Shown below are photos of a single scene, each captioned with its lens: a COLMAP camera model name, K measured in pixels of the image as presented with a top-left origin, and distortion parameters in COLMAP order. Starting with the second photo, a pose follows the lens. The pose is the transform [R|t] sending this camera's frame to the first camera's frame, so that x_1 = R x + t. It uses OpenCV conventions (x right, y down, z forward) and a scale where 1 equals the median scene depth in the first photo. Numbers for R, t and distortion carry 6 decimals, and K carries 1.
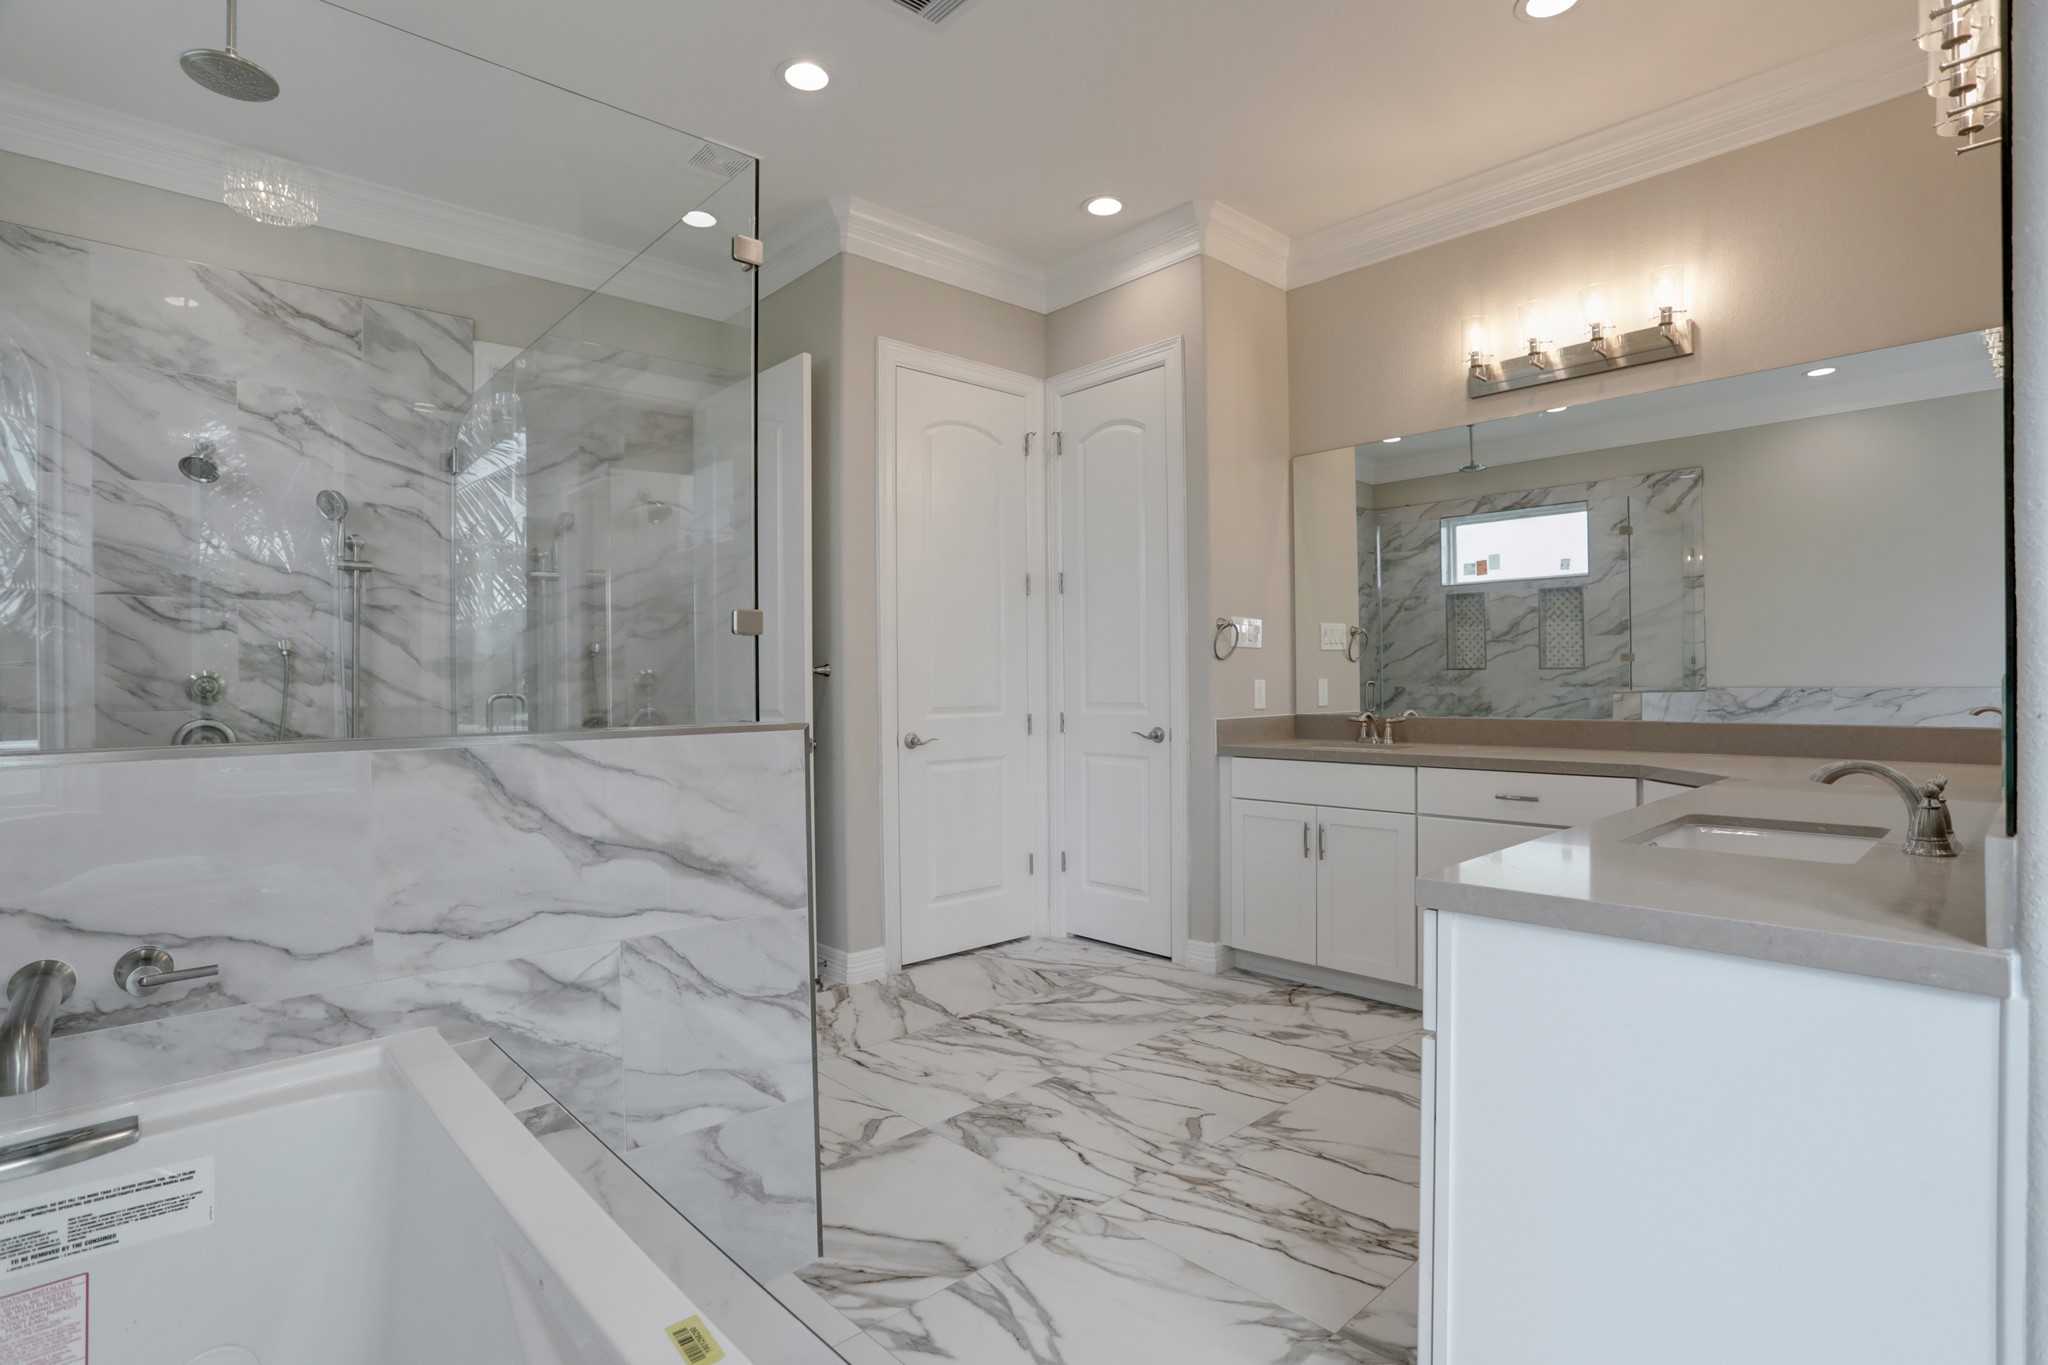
lens RADIAL K [[1020.1, 0, 1028.7], [0, 1020.1, 687.2], [0, 0, 1]] dist [-0.053003, 0.018200]
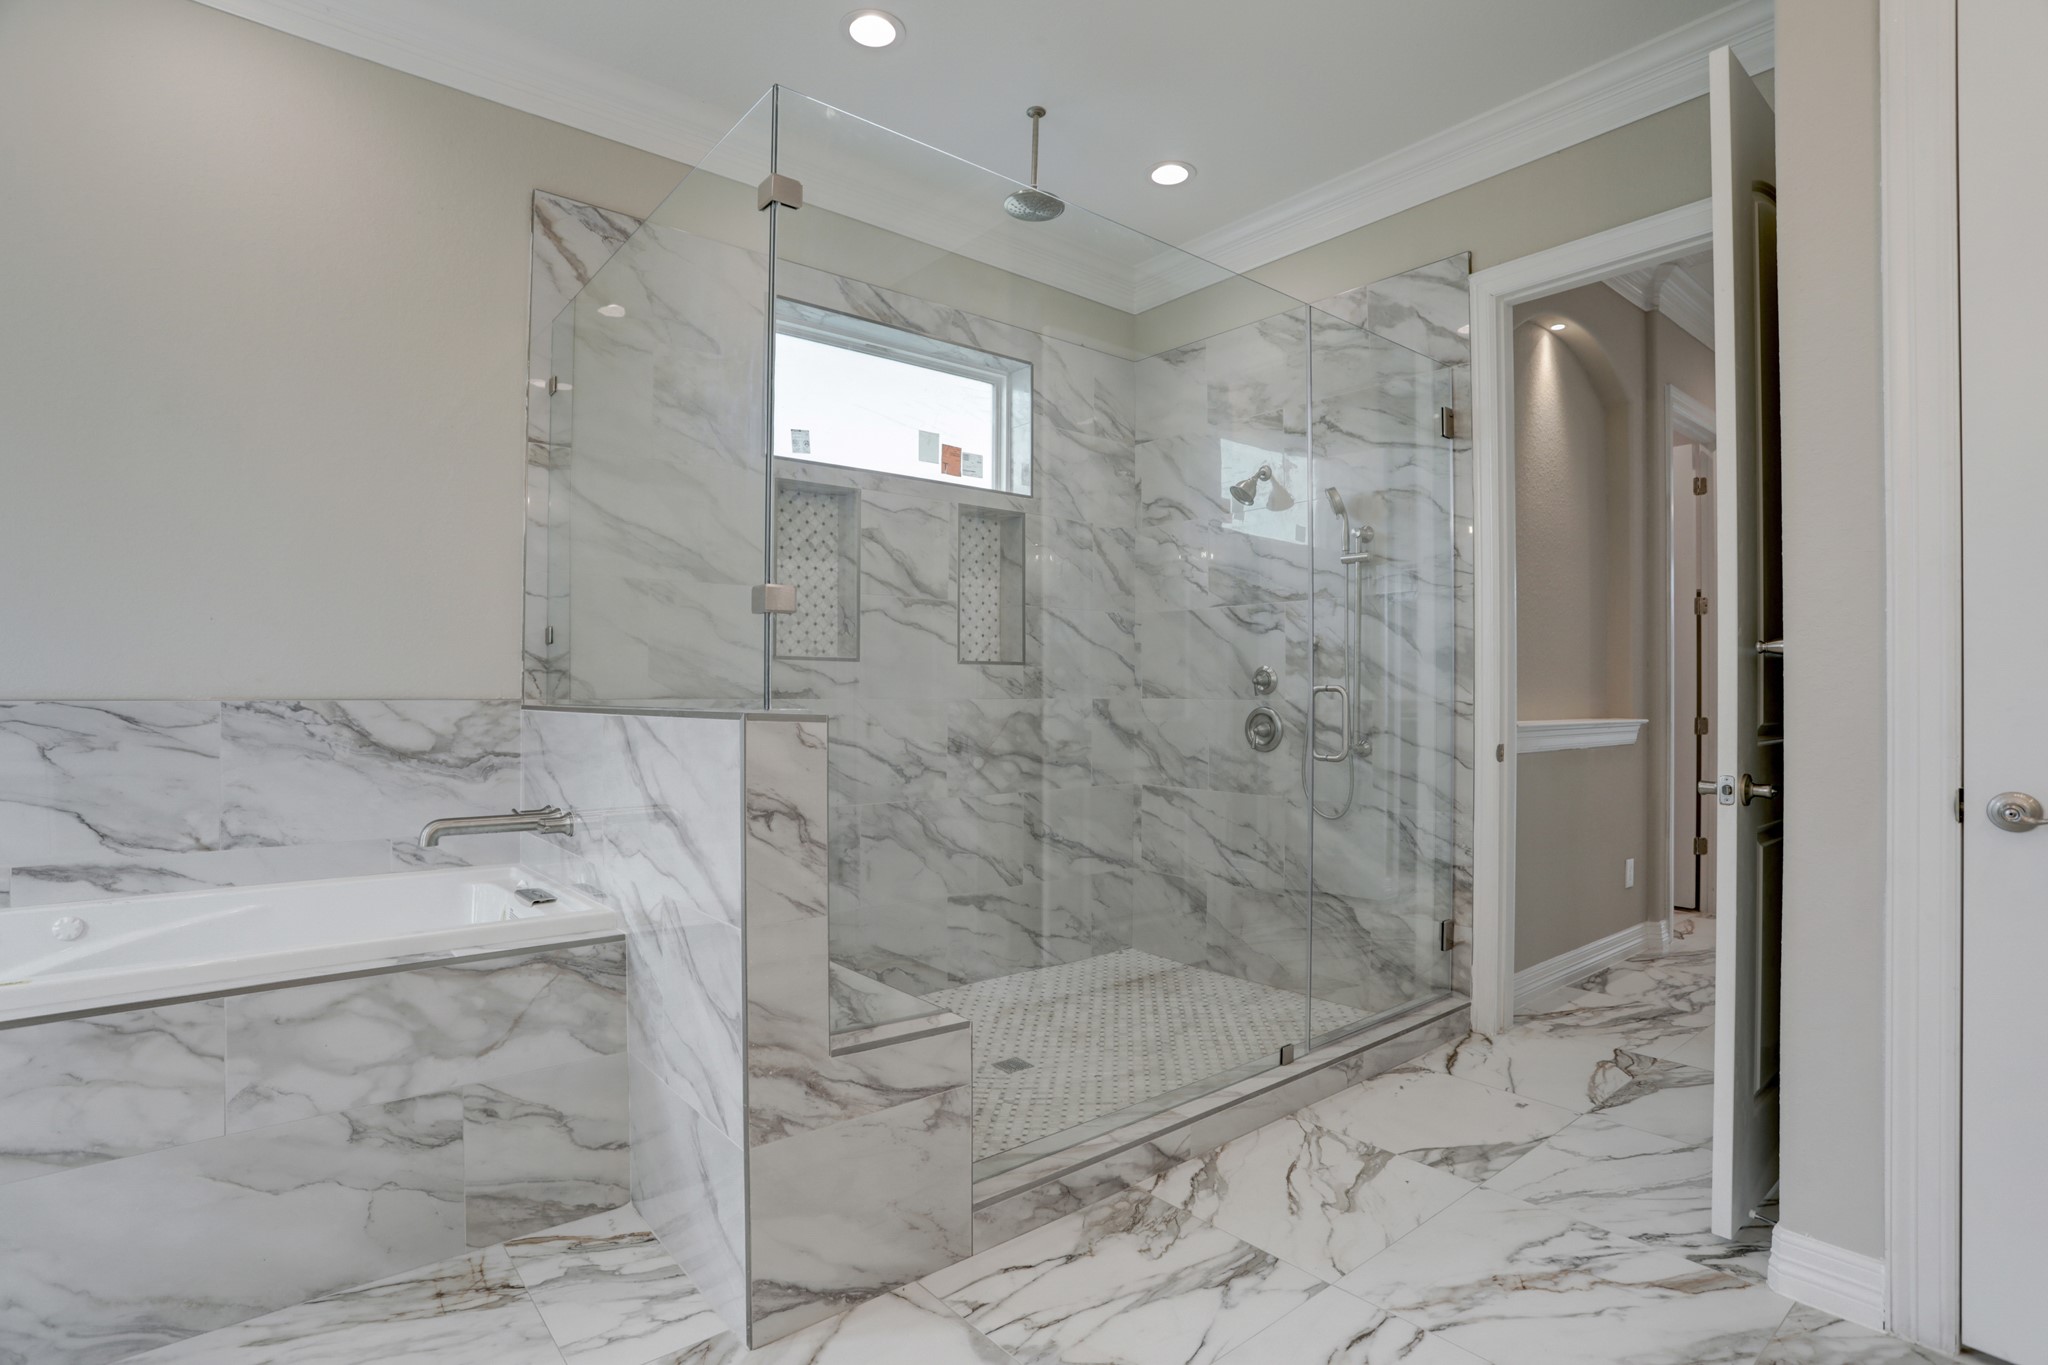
lens RADIAL K [[1020.1, 0, 1024.6], [0, 1020.1, 679.3], [0, 0, 1]] dist [-0.053003, 0.018200]
pose [[-0.062313, -0.003140, -0.998052, 0.360312], [-0.007803, 0.999966, -0.002659, 0.004887], [0.998026, 0.007622, -0.062335, 0.751395]]
